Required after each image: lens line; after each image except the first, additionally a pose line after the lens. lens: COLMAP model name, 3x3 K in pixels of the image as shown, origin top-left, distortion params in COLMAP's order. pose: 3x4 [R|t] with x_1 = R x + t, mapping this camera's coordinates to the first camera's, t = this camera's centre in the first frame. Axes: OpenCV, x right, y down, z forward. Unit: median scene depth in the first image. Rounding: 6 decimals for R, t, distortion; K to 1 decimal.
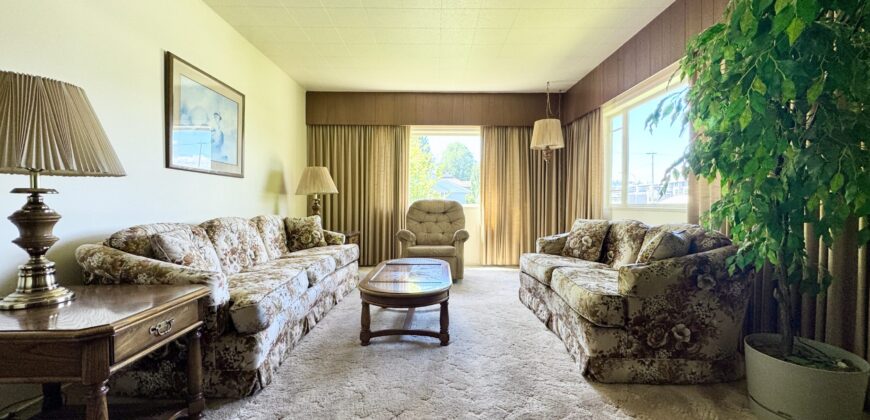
lens RADIAL K [[351.5, 0, 435.0], [0, 351.5, 210.0], [0, 0, 1]] dist [0.000648, 0.000183]
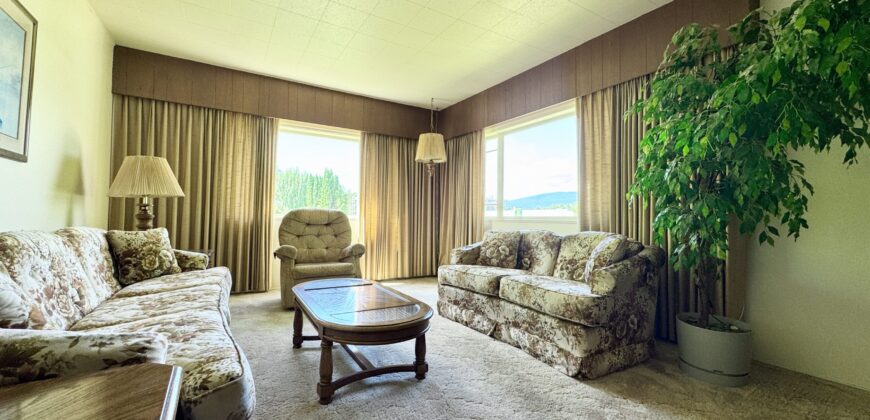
lens RADIAL K [[351.5, 0, 435.0], [0, 351.5, 210.0], [0, 0, 1]] dist [0.000648, 0.000183]
pose [[0.853070, 0.021950, 0.521335, -0.270926], [-0.001767, 0.999231, -0.039180, 0.007258], [-0.521794, 0.032502, 0.852452, 0.166331]]
